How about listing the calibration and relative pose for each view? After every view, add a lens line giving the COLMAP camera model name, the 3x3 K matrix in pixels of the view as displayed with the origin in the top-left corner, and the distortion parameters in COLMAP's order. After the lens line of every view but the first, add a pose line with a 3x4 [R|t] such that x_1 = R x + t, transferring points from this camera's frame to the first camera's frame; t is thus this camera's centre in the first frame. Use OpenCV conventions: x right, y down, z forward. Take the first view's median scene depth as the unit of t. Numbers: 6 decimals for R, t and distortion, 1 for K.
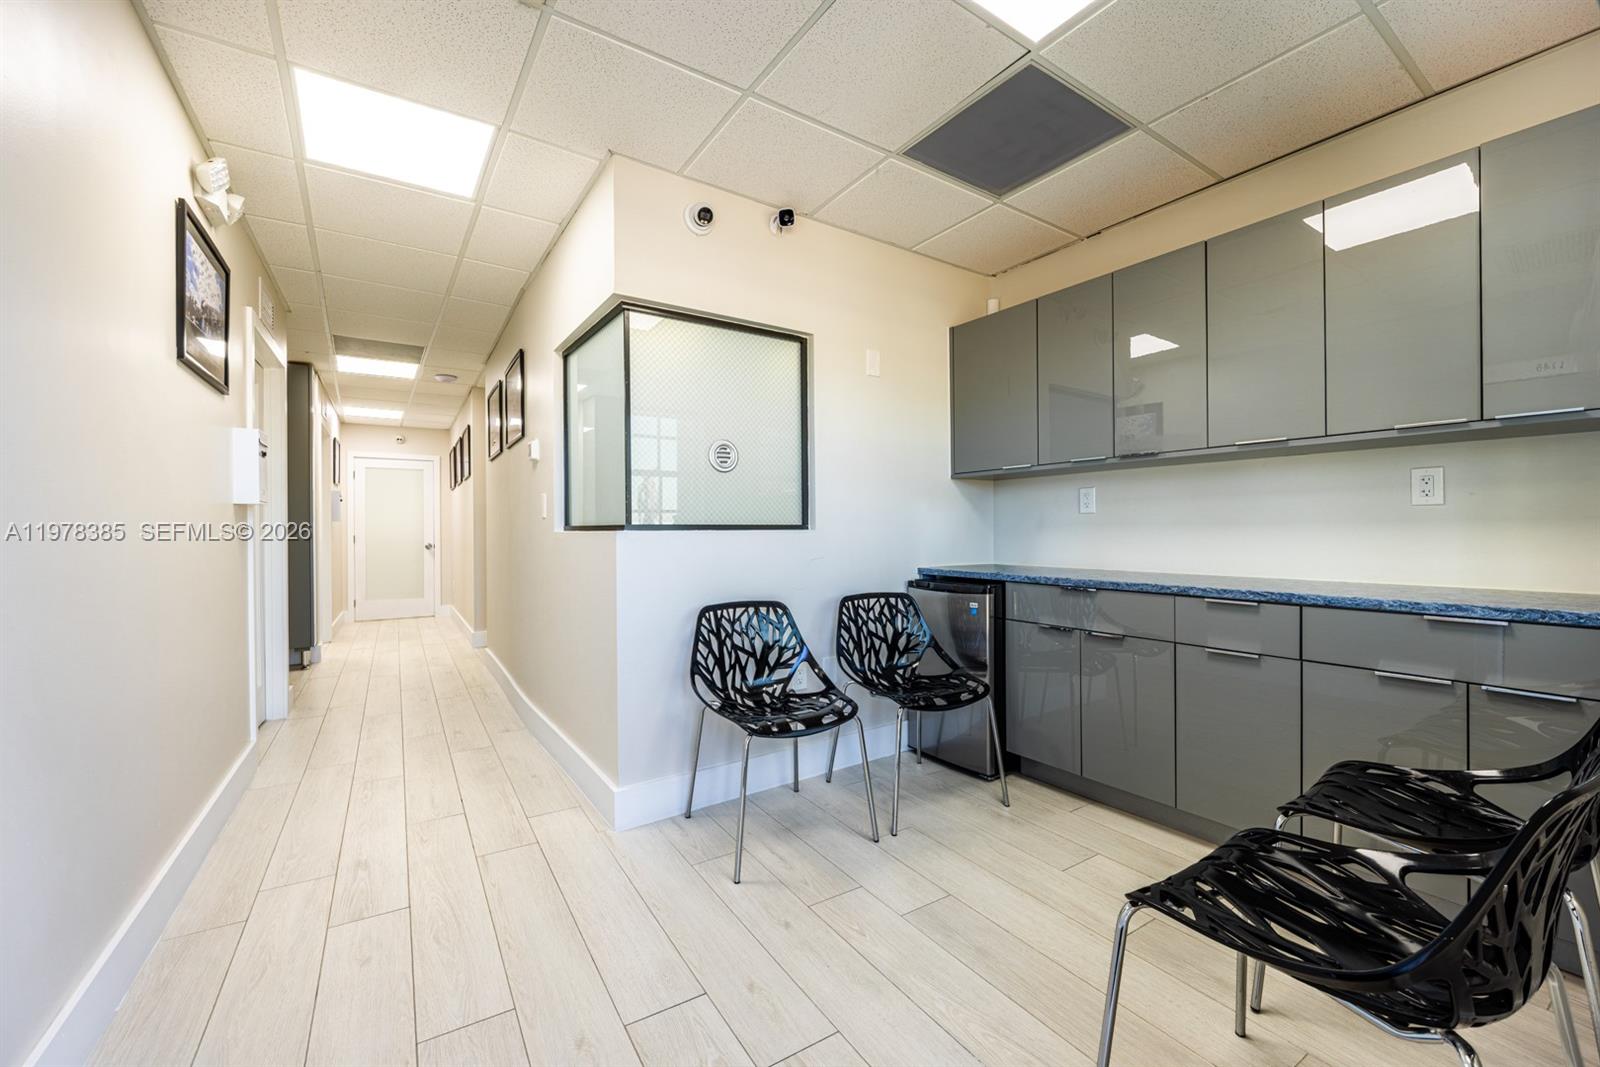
lens RADIAL K [[660.4, 0, 800.0], [0, 660.4, 533.5], [0, 0, 1]] dist [0.023444, -0.021155]
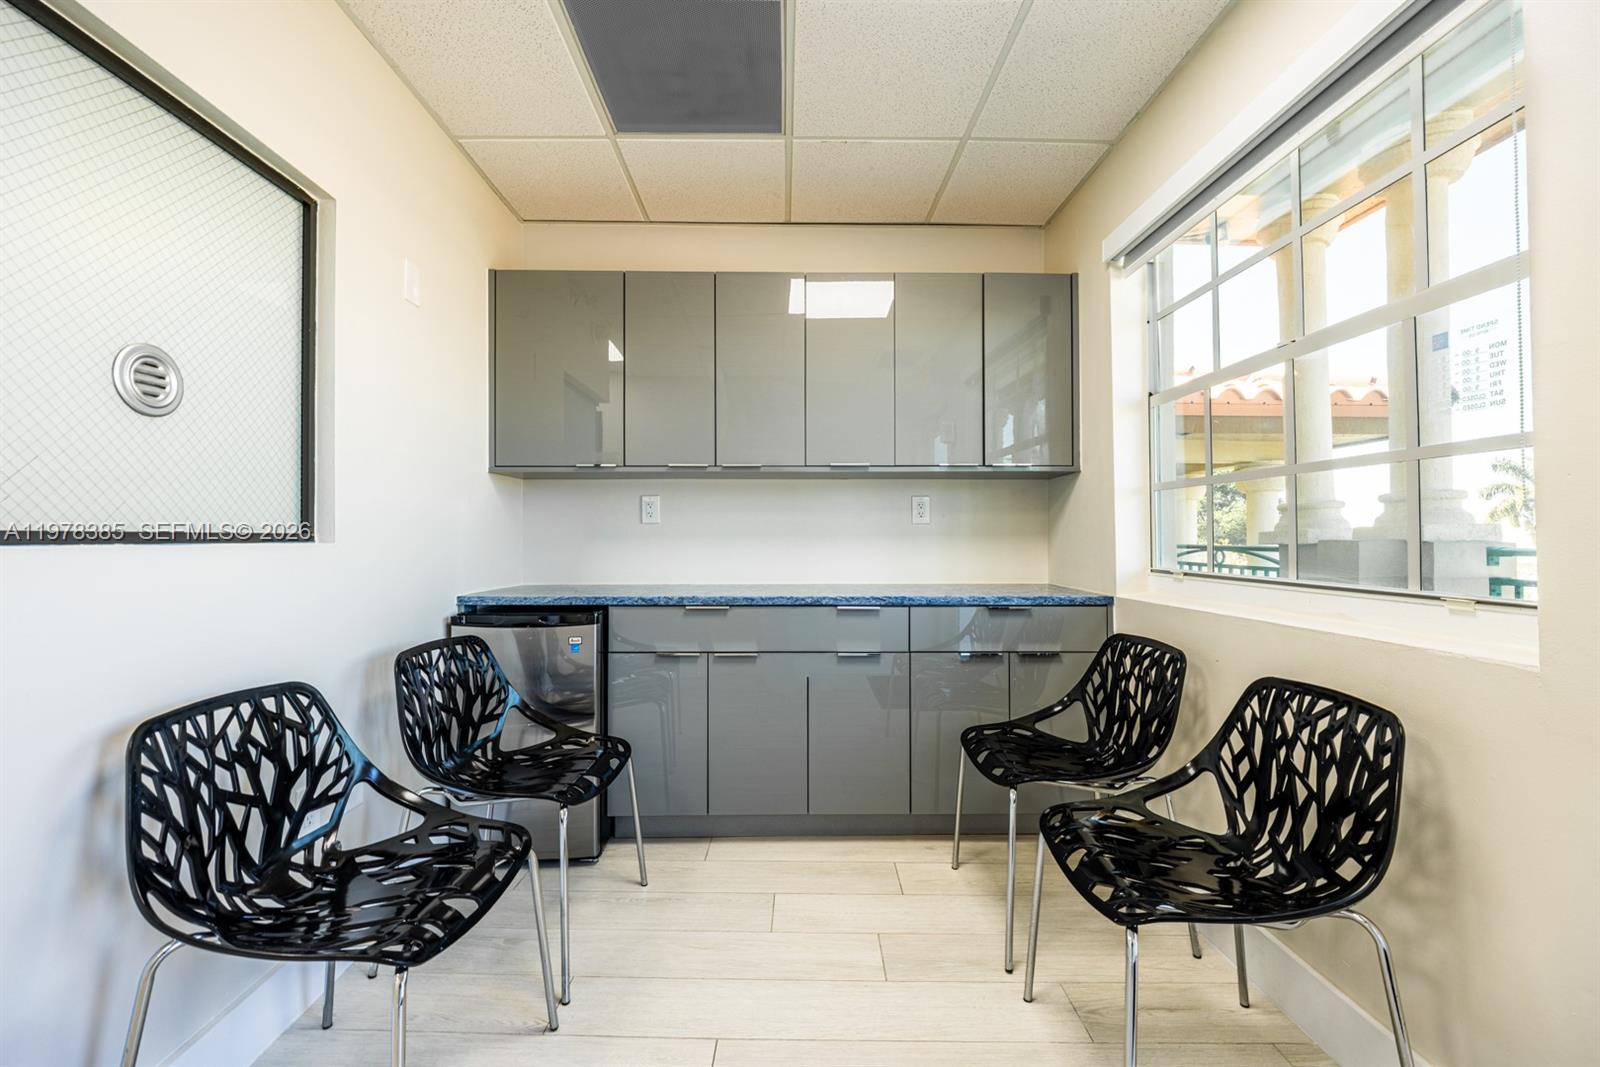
lens RADIAL K [[660.4, 0, 800.0], [0, 660.4, 533.5], [0, 0, 1]] dist [0.023444, -0.021155]
pose [[0.537282, 0.009741, 0.843347, -0.266464], [0.003295, 0.999901, -0.013648, -0.004790], [-0.843396, 0.010111, 0.537197, 0.394723]]
